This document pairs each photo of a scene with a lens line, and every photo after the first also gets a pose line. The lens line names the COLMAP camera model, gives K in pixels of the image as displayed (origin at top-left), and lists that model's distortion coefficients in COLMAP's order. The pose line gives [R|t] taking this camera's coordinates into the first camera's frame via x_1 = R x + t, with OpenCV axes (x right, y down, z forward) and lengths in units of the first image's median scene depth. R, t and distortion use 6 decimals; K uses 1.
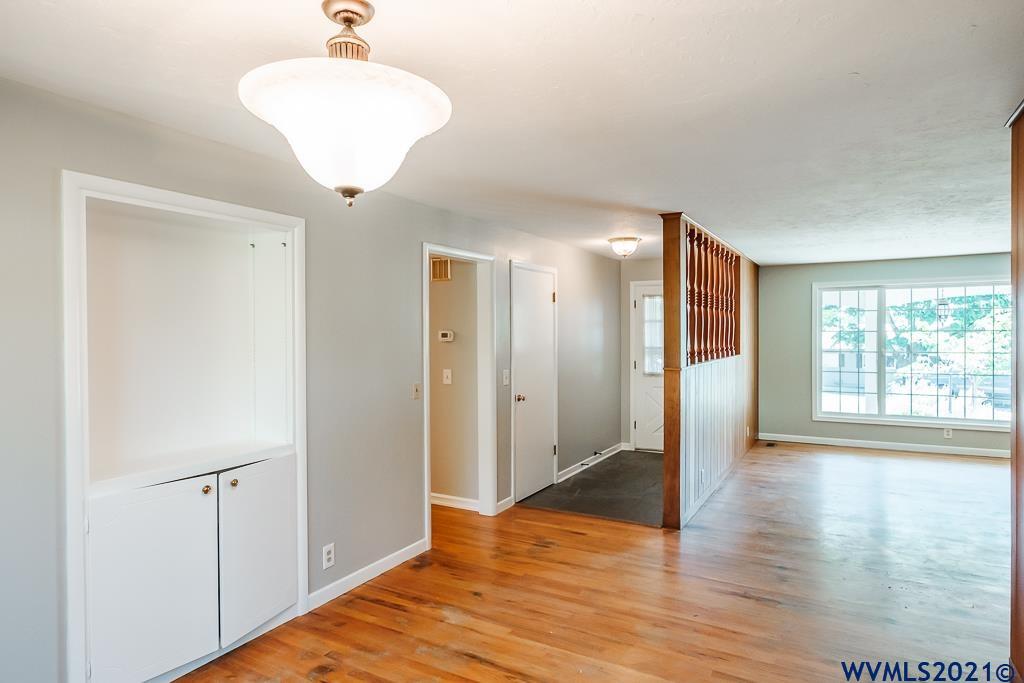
lens RADIAL K [[611.7, 0, 512.2], [0, 611.7, 340.4], [0, 0, 1]] dist [0.024933, -0.003164]
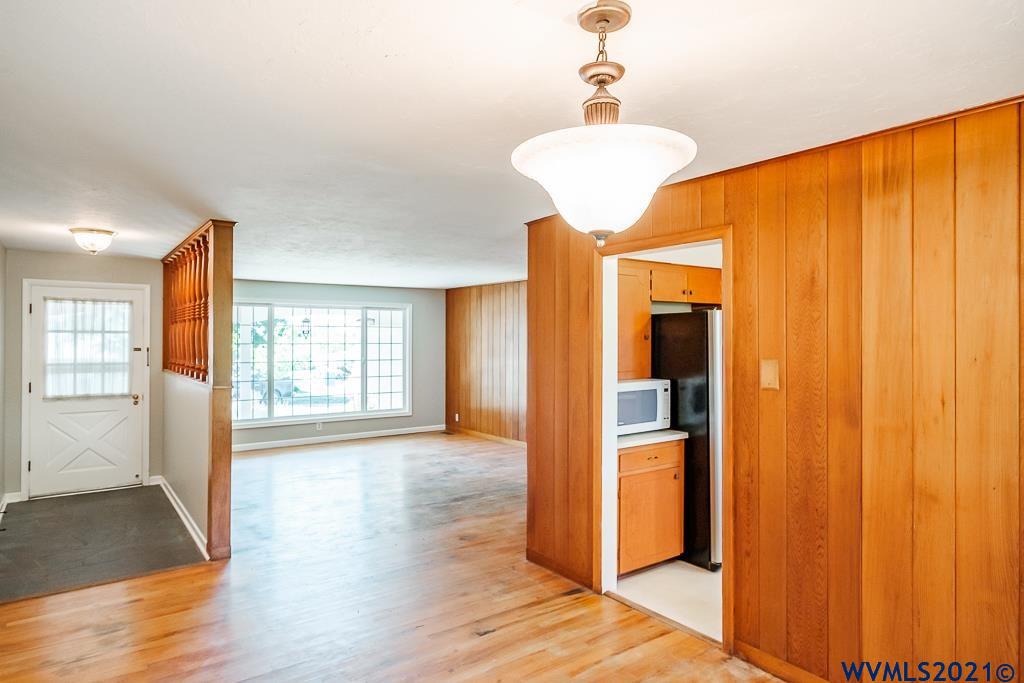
lens RADIAL K [[611.7, 0, 513.2], [0, 611.7, 338.3], [0, 0, 1]] dist [0.024933, -0.003164]
pose [[0.422090, 0.009635, 0.906503, -0.250153], [0.005331, 0.999900, -0.013110, -0.008396], [-0.906538, 0.010366, 0.421996, 0.126044]]
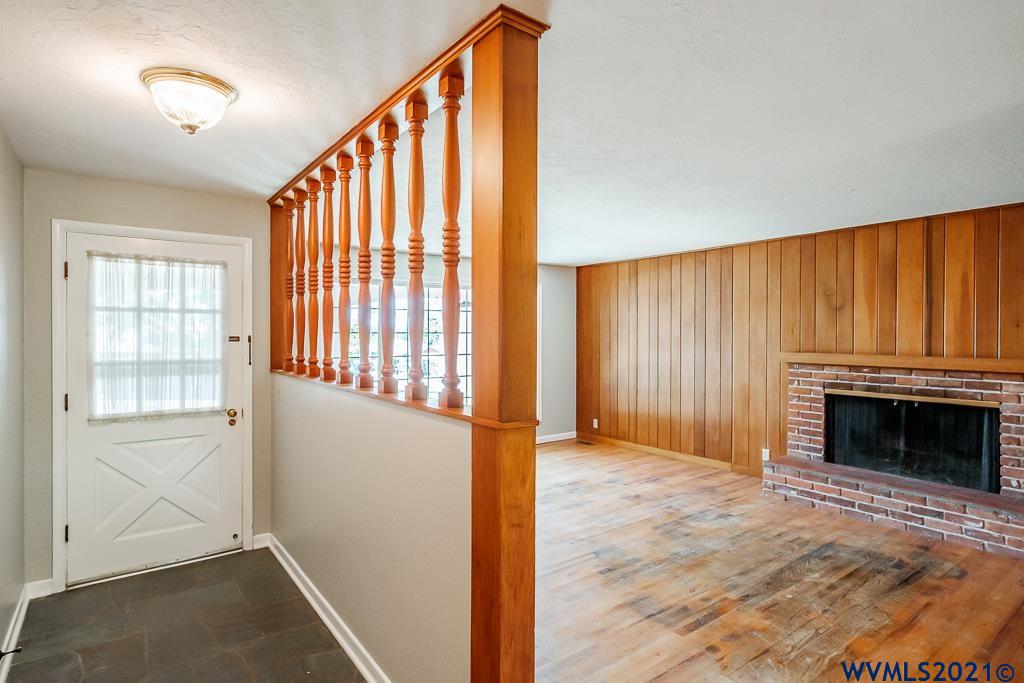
lens RADIAL K [[538.2, 0, 510.9], [0, 538.2, 336.7], [0, 0, 1]] dist [-0.000929, 0.003546]
pose [[0.410901, 0.002375, 0.911677, -0.029301], [0.008667, 0.999941, -0.006511, -0.003654], [-0.911639, 0.010577, 0.410856, 0.538077]]
